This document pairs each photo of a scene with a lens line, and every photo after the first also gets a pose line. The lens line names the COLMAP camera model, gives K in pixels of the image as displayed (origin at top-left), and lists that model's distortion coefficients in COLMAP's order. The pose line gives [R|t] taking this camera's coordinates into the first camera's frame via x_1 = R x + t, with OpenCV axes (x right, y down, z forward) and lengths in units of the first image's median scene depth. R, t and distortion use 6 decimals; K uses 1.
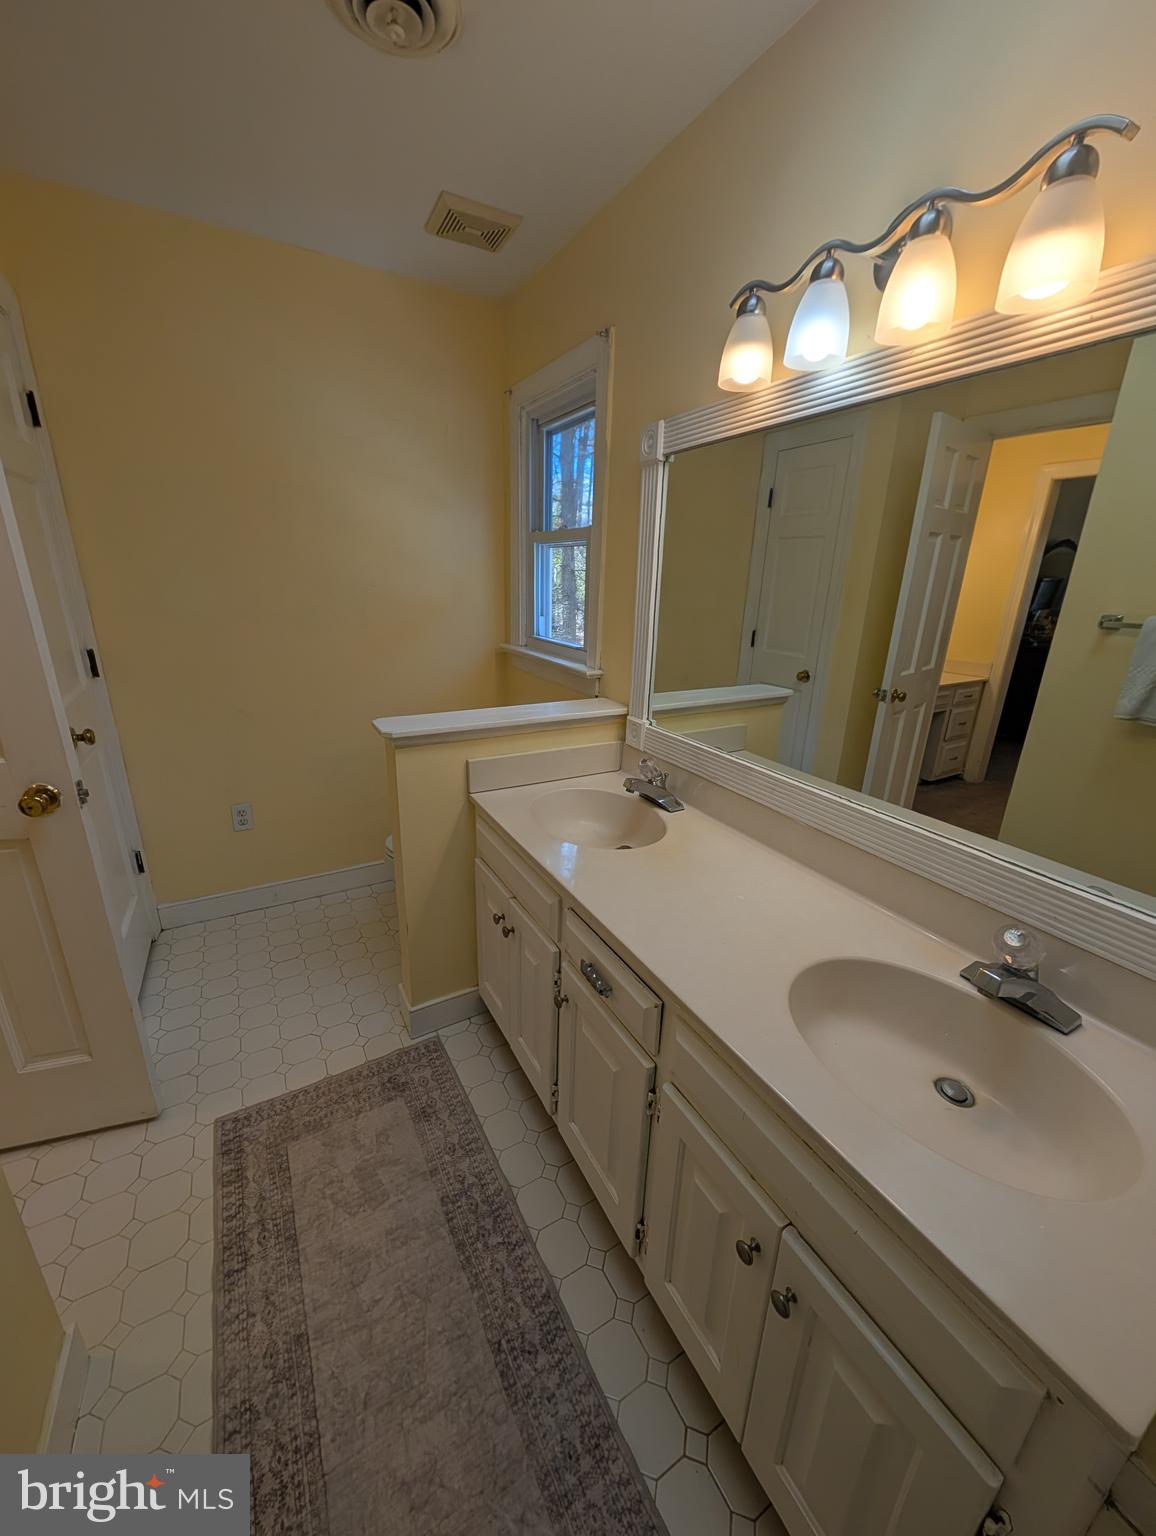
lens RADIAL K [[582.2, 0, 576.3], [0, 582.2, 768.3], [0, 0, 1]] dist [0.001875, 0.000135]
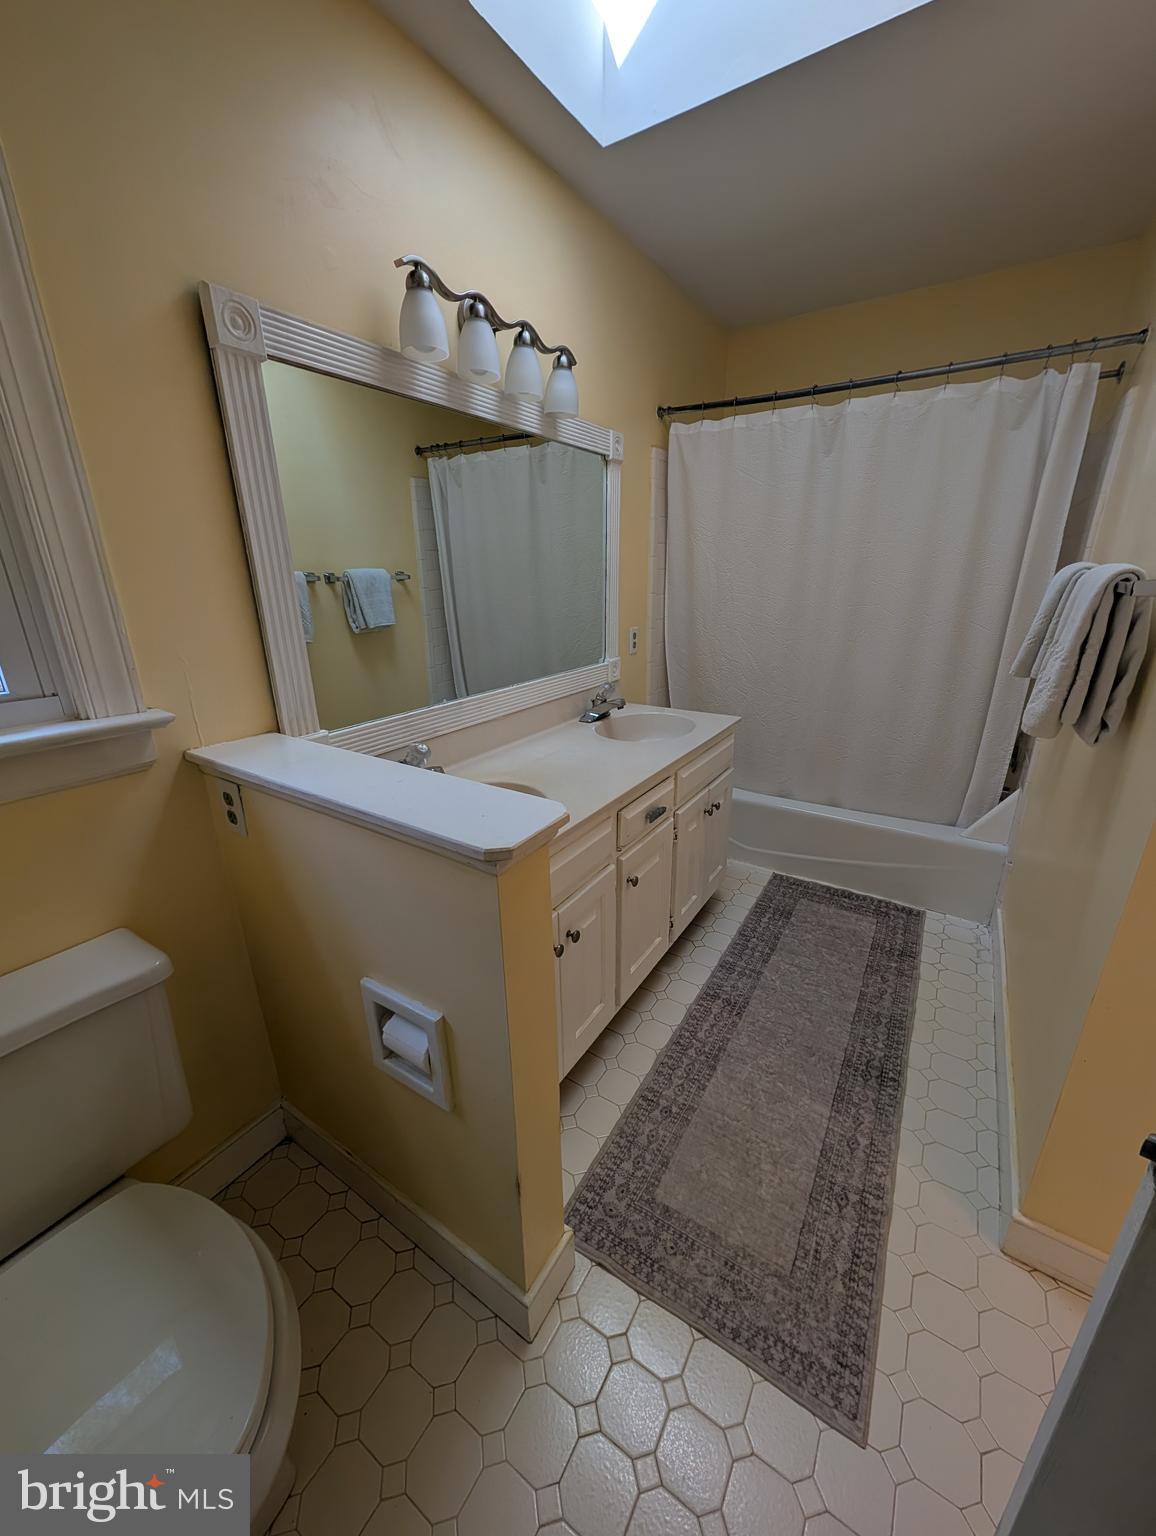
lens RADIAL K [[582.2, 0, 578.7], [0, 582.2, 763.7], [0, 0, 1]] dist [0.001875, 0.000135]
pose [[-0.463811, -0.315414, 0.827885, -0.811567], [0.273731, 0.837733, 0.472520, -0.382005], [-0.842586, 0.445778, -0.302211, 1.190489]]
